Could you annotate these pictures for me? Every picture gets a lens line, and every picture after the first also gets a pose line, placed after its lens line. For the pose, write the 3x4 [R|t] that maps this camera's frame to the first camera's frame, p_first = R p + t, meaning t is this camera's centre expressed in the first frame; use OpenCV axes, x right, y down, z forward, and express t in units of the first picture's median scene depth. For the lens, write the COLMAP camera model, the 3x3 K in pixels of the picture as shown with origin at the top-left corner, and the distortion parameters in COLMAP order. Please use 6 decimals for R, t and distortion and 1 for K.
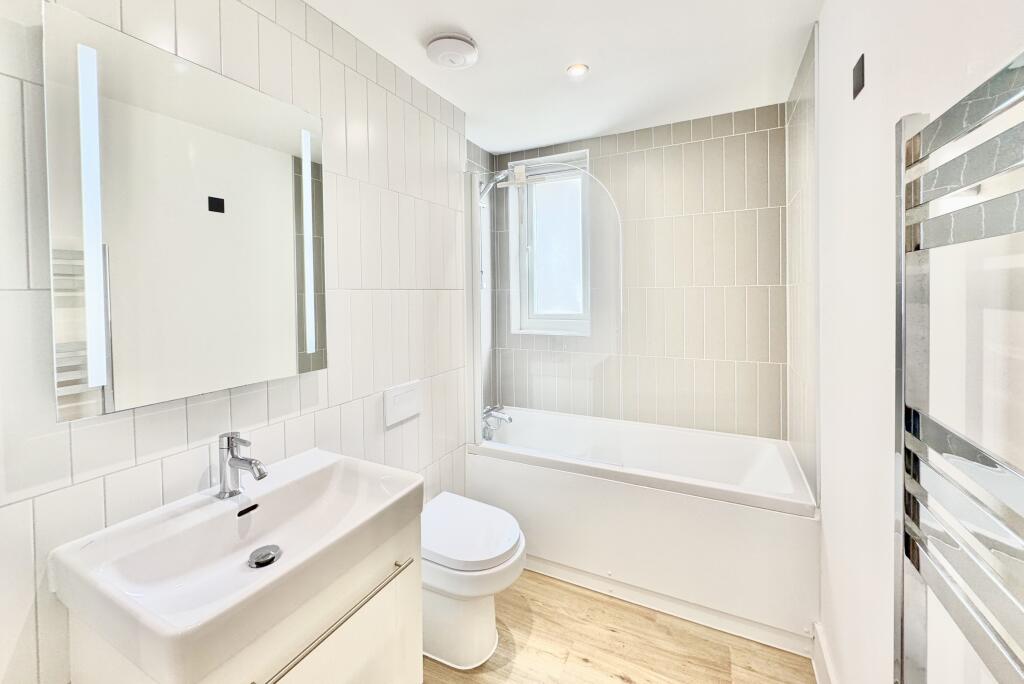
lens RADIAL K [[412.9, 0, 513.7], [0, 412.9, 296.8], [0, 0, 1]] dist [0.000308, -0.000400]
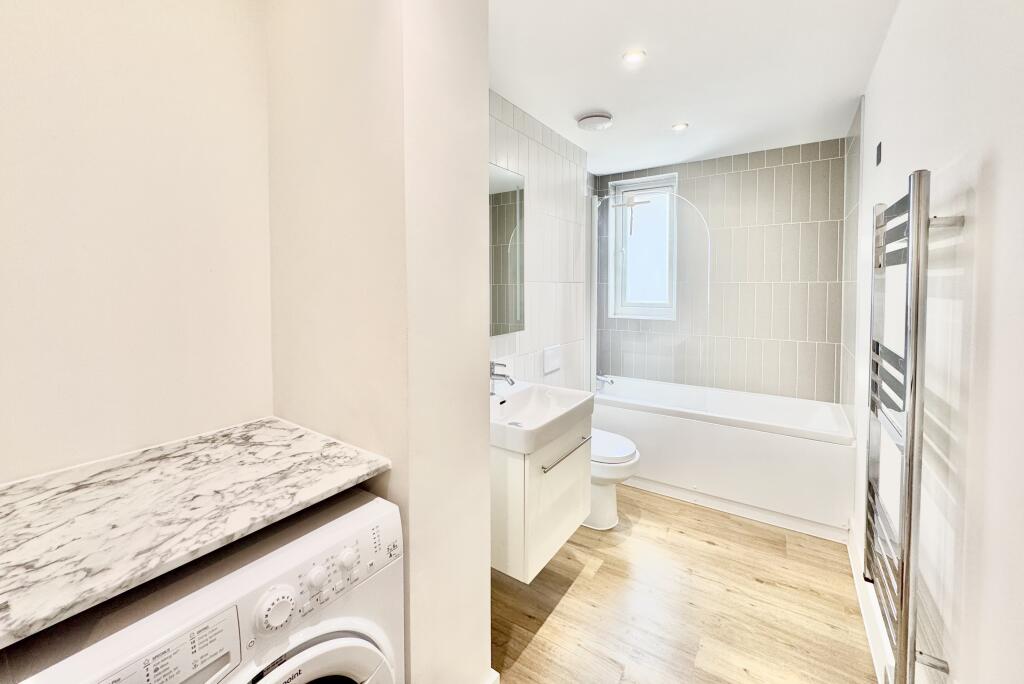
lens RADIAL K [[412.9, 0, 512.9], [0, 412.9, 297.2], [0, 0, 1]] dist [0.000308, -0.000400]
pose [[0.991687, 0.015420, -0.127750, -0.228867], [-0.013060, 0.999729, 0.019292, 0.009311], [0.128013, -0.017463, 0.991619, -0.492852]]
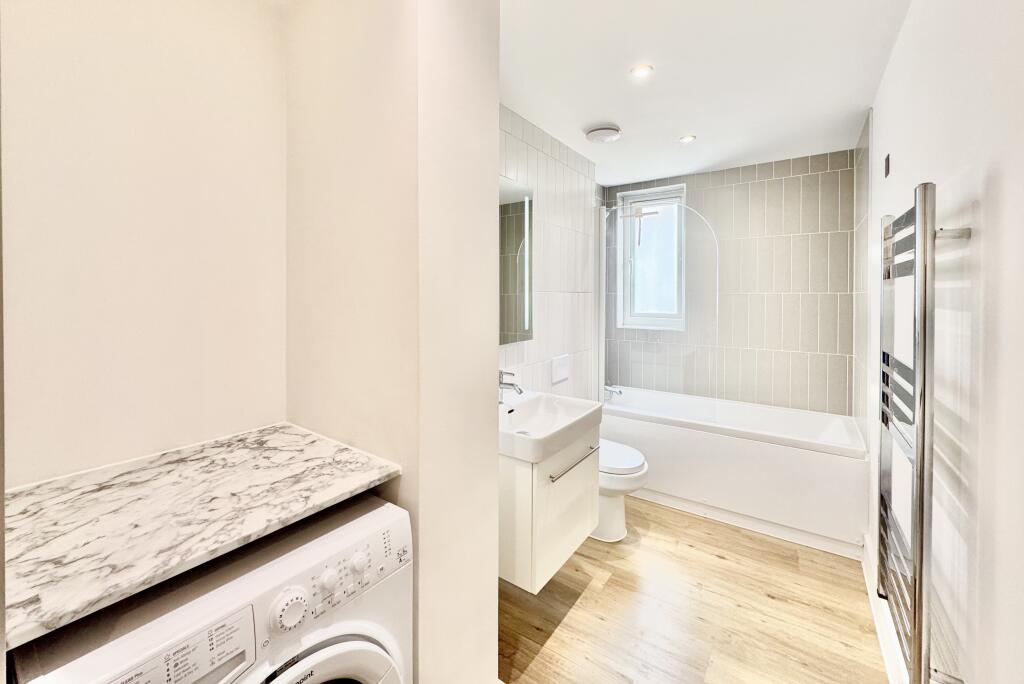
lens RADIAL K [[412.9, 0, 512.3], [0, 412.9, 297.1], [0, 0, 1]] dist [0.000308, -0.000400]
pose [[0.988778, 0.017080, -0.148411, -0.229198], [-0.017896, 0.999831, -0.004163, 0.009770], [0.148315, 0.006773, 0.988917, -0.506502]]
